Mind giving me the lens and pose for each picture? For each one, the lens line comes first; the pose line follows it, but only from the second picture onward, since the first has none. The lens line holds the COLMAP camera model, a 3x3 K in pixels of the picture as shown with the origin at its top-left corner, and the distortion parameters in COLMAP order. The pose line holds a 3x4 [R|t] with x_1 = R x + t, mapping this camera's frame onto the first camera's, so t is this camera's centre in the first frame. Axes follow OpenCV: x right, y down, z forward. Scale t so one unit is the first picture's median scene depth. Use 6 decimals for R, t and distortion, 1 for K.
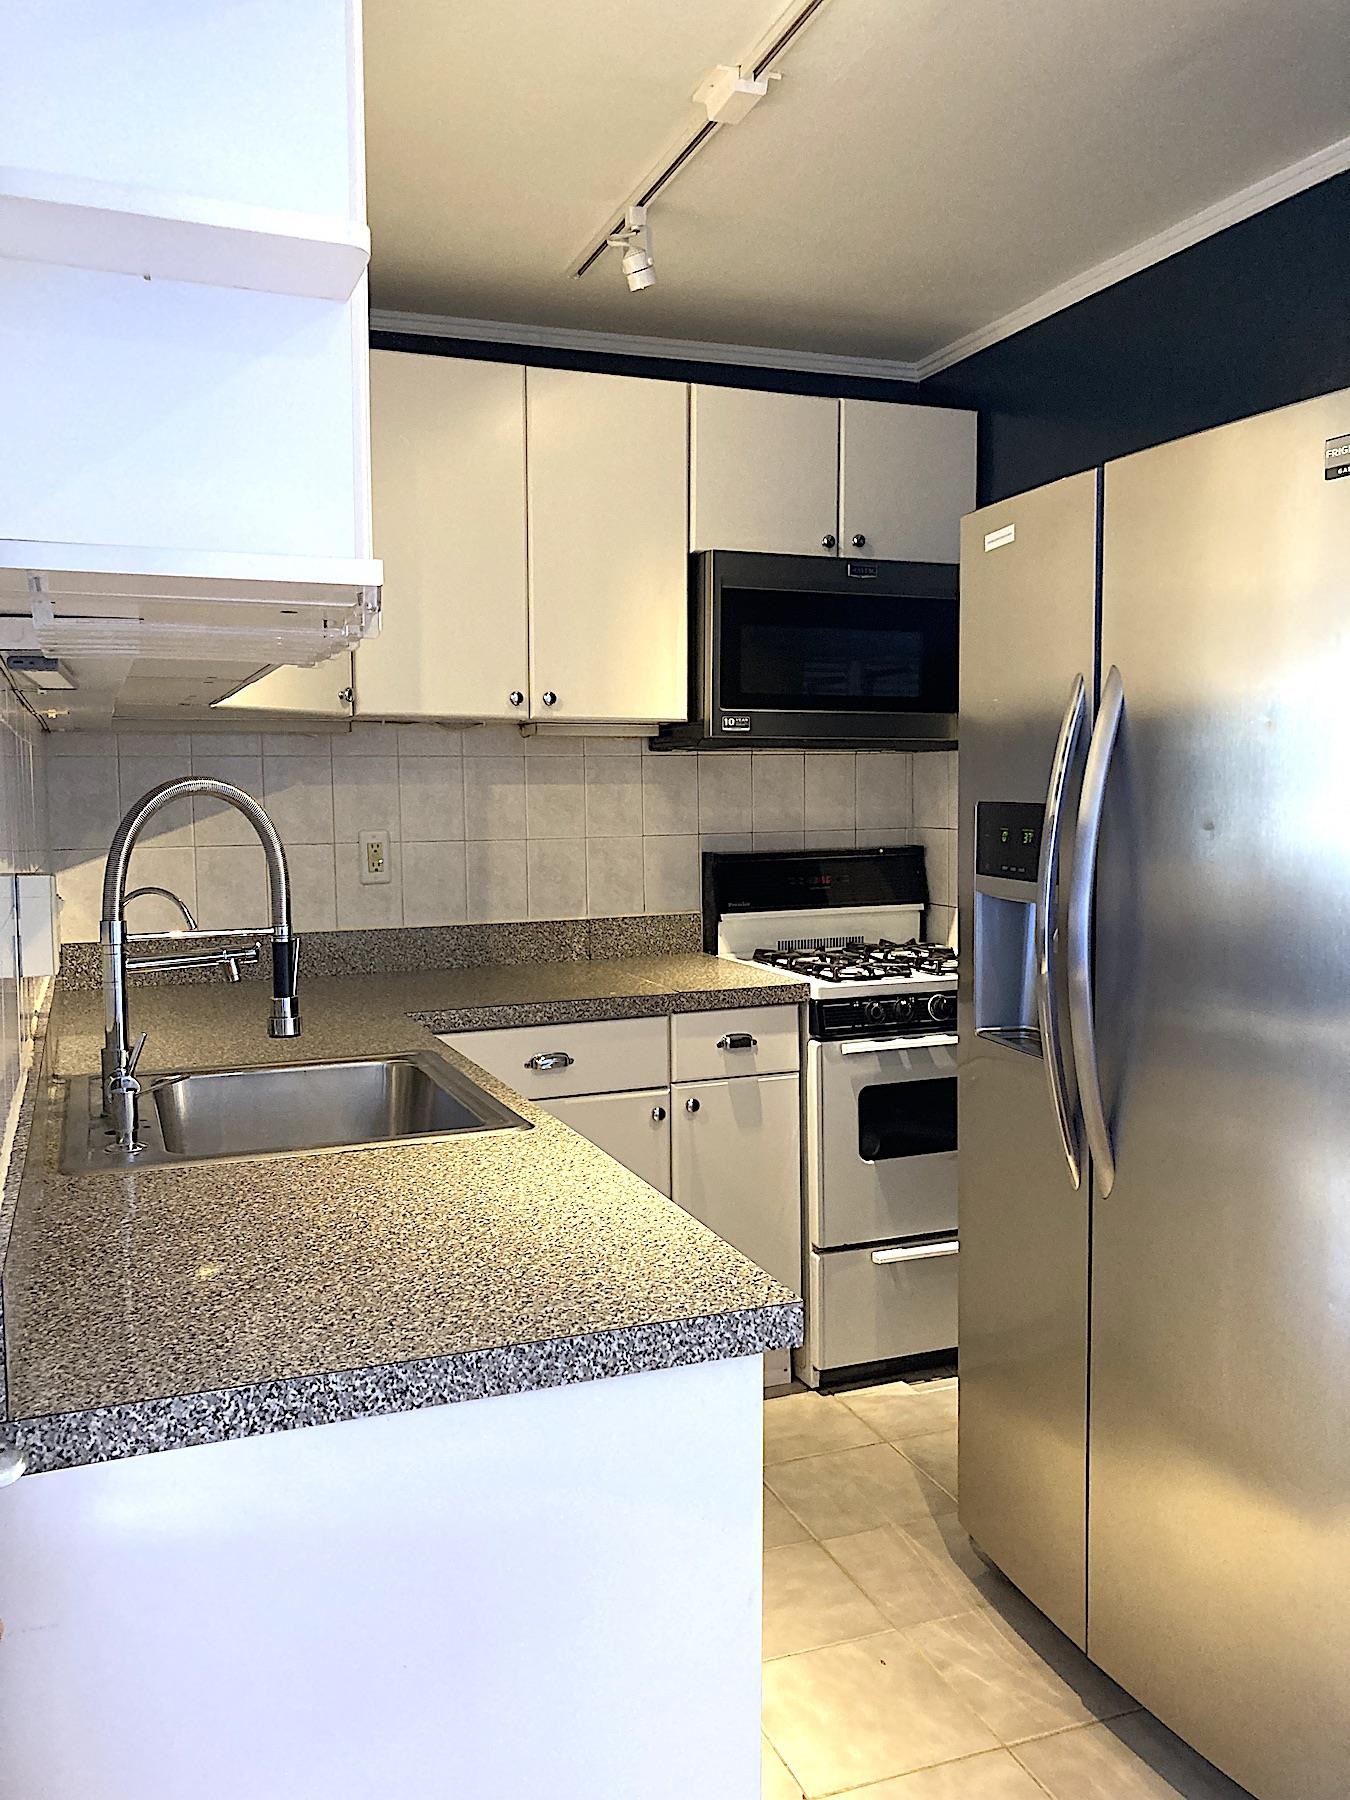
lens RADIAL K [[1478.2, 0, 672.9], [0, 1478.2, 889.8], [0, 0, 1]] dist [0.080285, -0.105064]
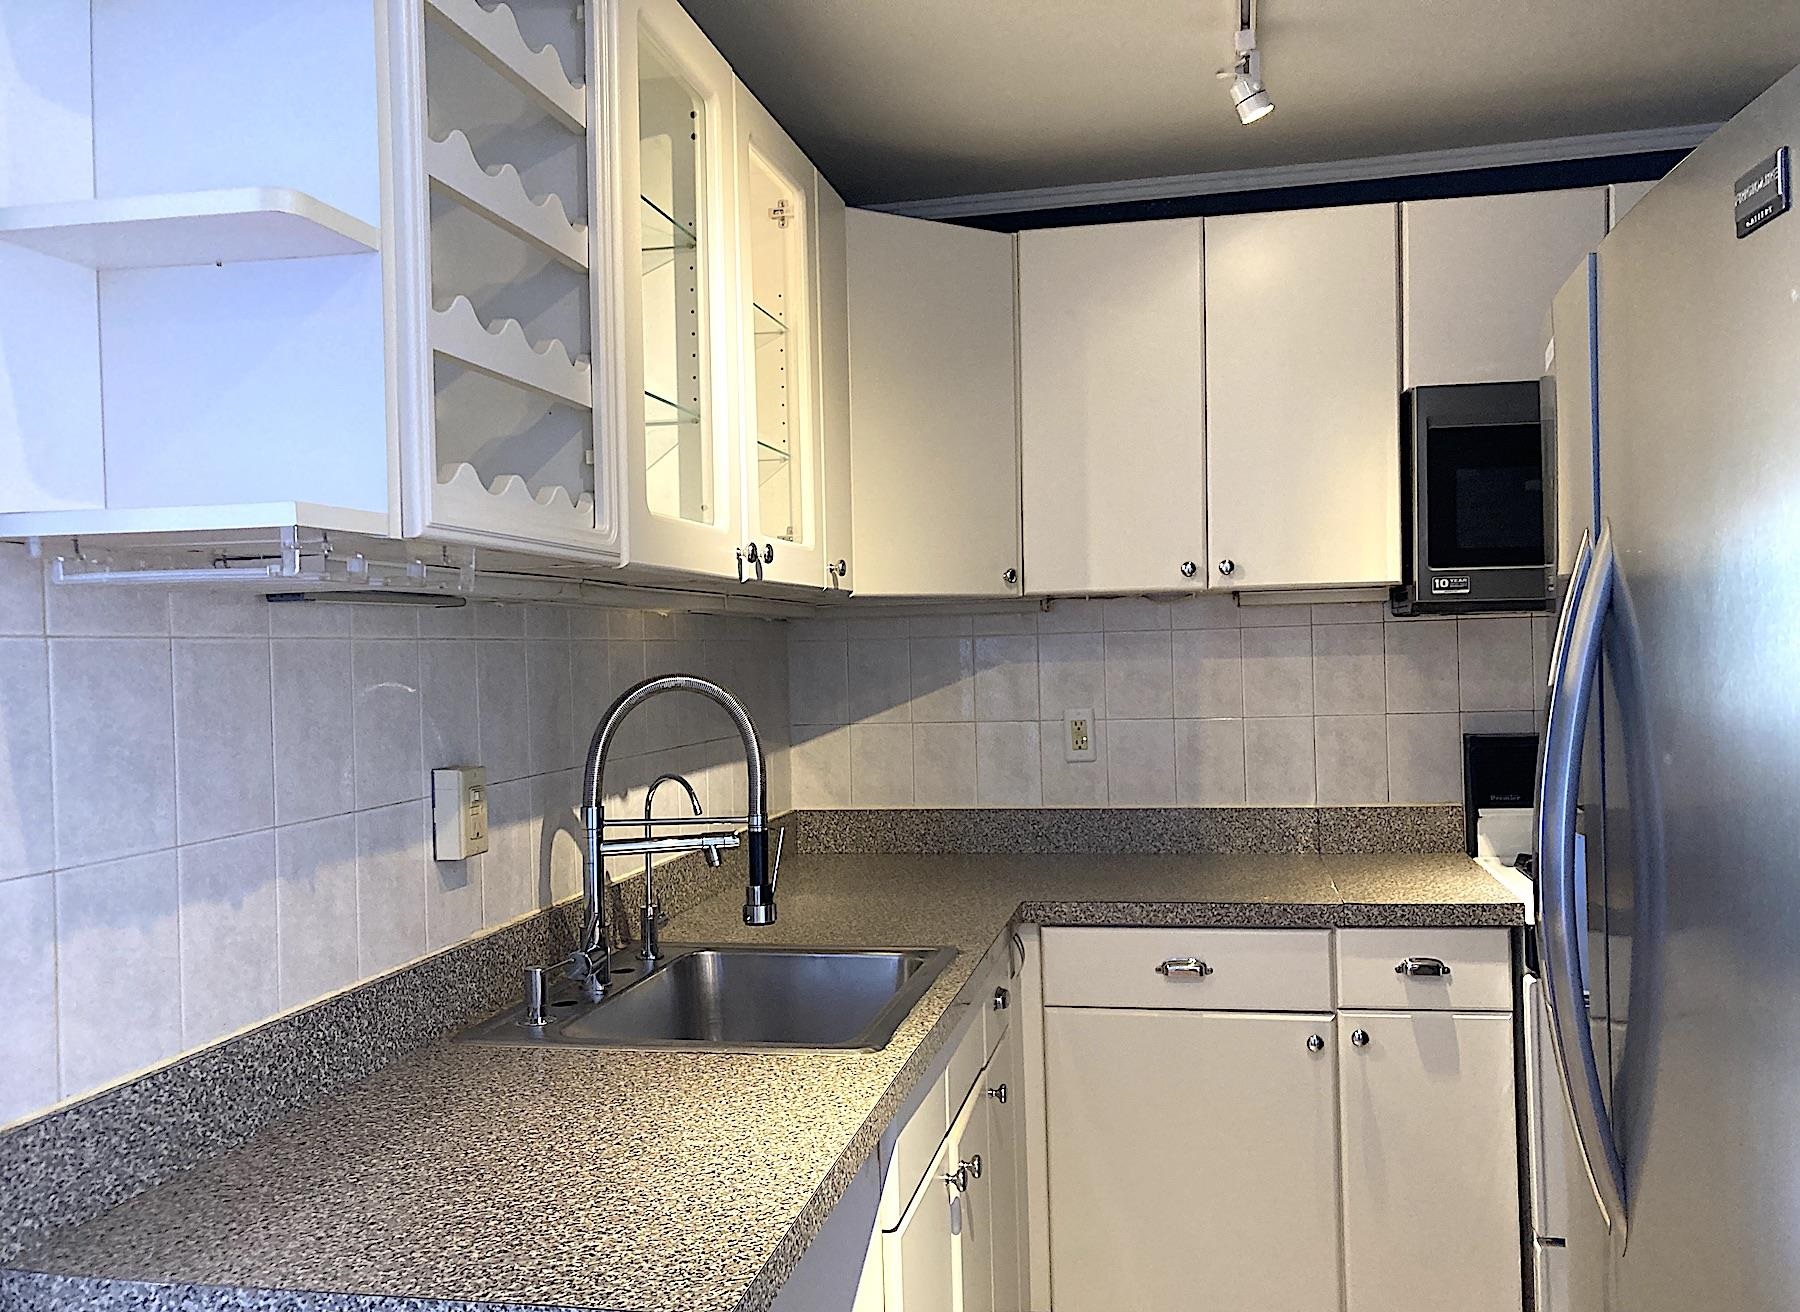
lens RADIAL K [[1486.0, 0, 900.0], [0, 1486.0, 656.0], [0, 0, 1]] dist [0.025880, 0.009007]
pose [[0.835094, -0.010732, -0.550002, 0.271434], [-0.019451, 0.998608, -0.049018, -0.026695], [0.549763, 0.051633, 0.833724, 0.133024]]
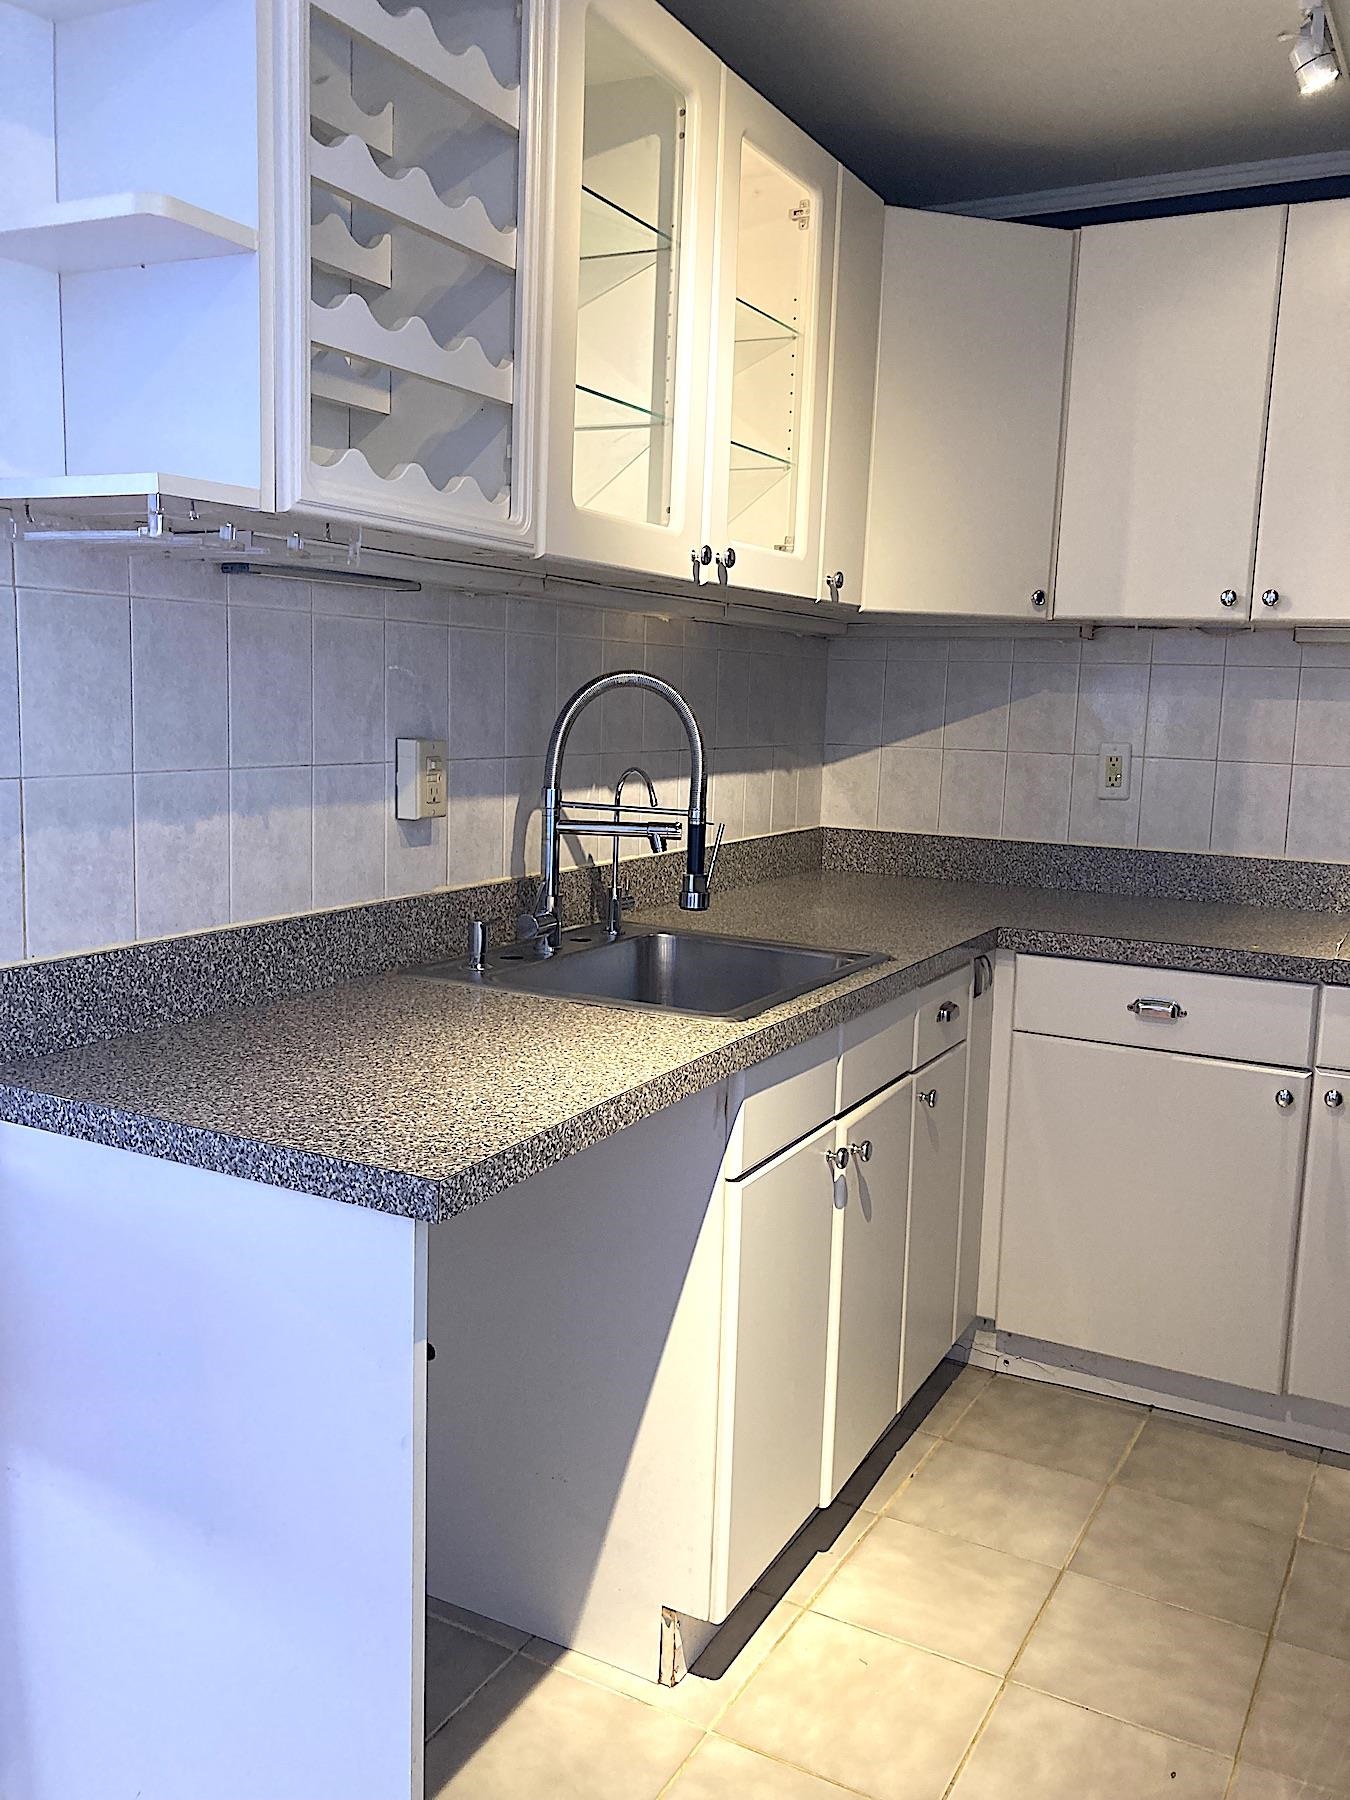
lens RADIAL K [[1483.1, 0, 674.0], [0, 1483.1, 874.7], [0, 0, 1]] dist [0.079127, -0.133640]
pose [[0.645917, 0.122714, -0.753481, 0.389848], [-0.090225, 0.992350, 0.084272, -0.013107], [0.758058, 0.013550, 0.652047, 0.190248]]
